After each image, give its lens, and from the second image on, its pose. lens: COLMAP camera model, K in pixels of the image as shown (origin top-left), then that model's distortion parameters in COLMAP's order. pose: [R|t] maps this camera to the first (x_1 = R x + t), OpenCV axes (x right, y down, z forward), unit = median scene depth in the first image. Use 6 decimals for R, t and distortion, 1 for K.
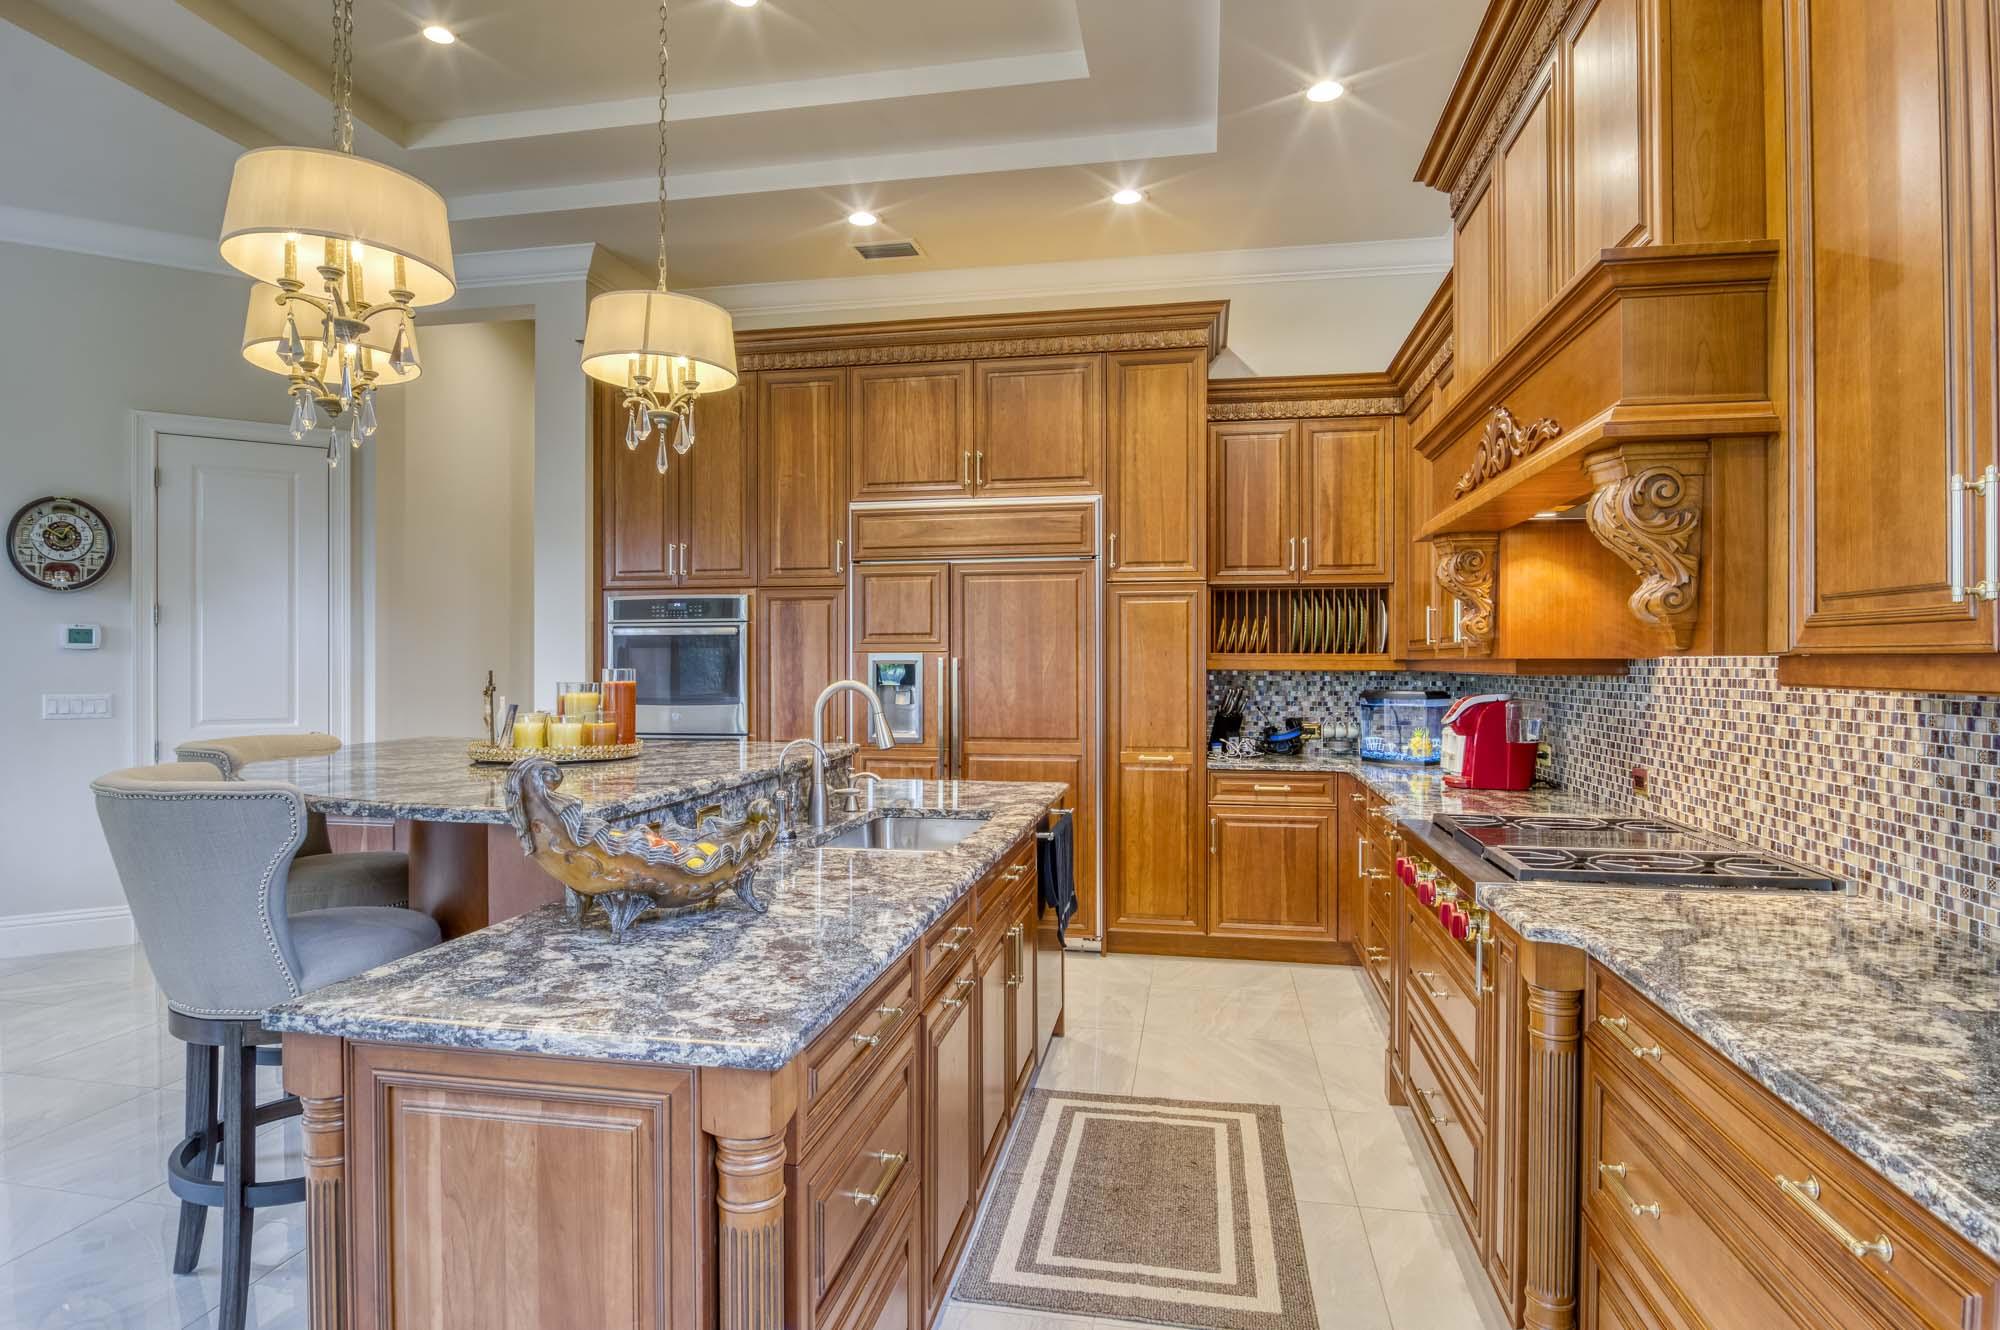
lens RADIAL K [[1070.8, 0, 1000.0], [0, 1070.8, 665.0], [0, 0, 1]] dist [-0.000166, -0.000016]
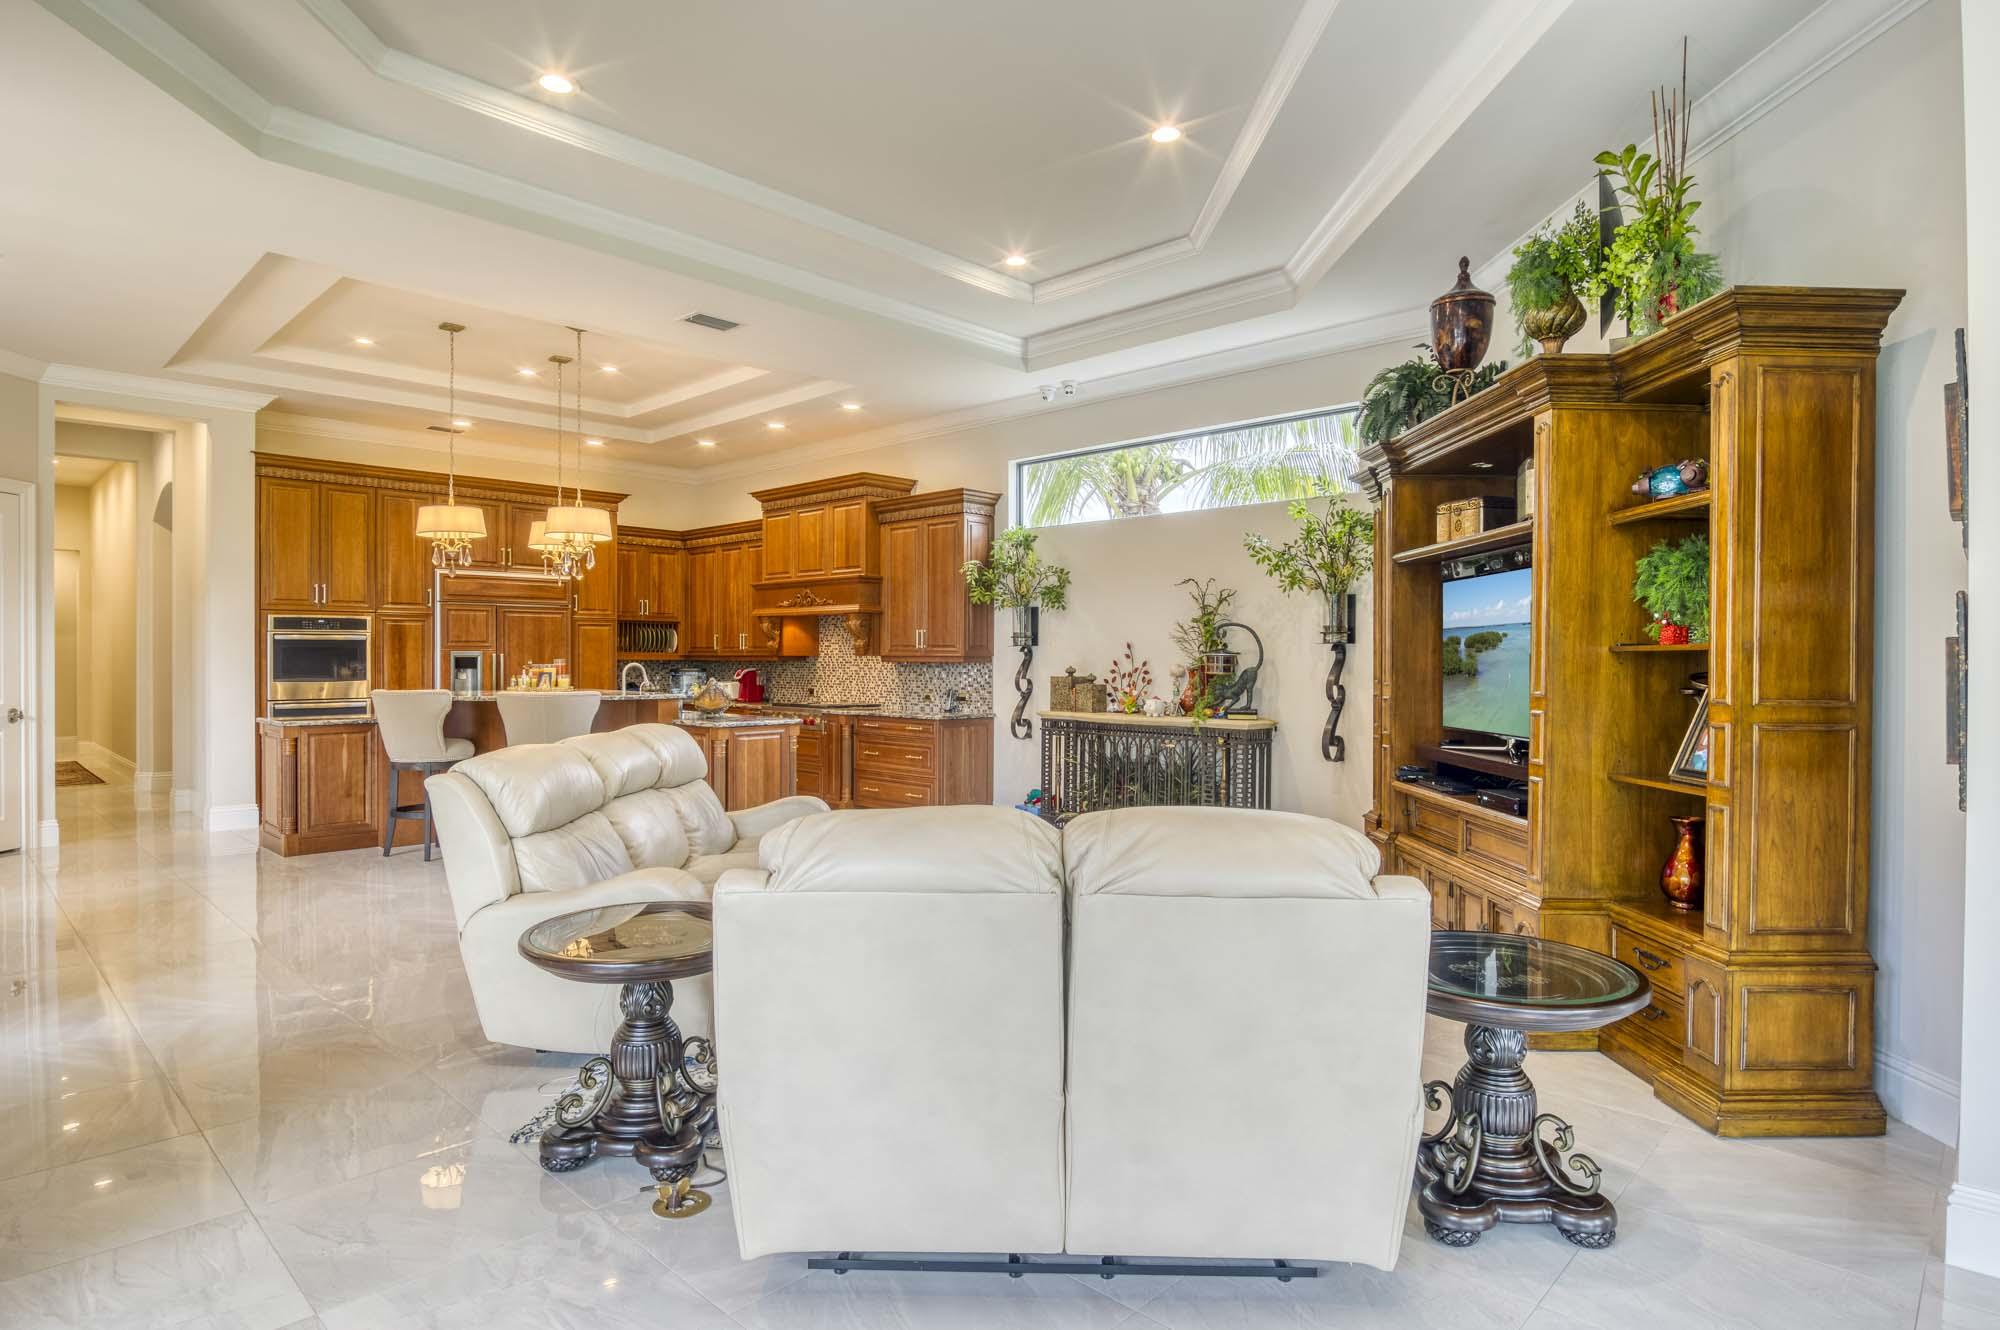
lens RADIAL K [[1070.8, 0, 1000.0], [0, 1070.8, 665.0], [0, 0, 1]] dist [-0.000166, -0.000016]
pose [[0.538255, -0.005763, 0.842762, -1.200089], [-0.000767, 0.999973, 0.007327, -0.001774], [-0.842781, -0.004590, 0.538236, -0.819222]]
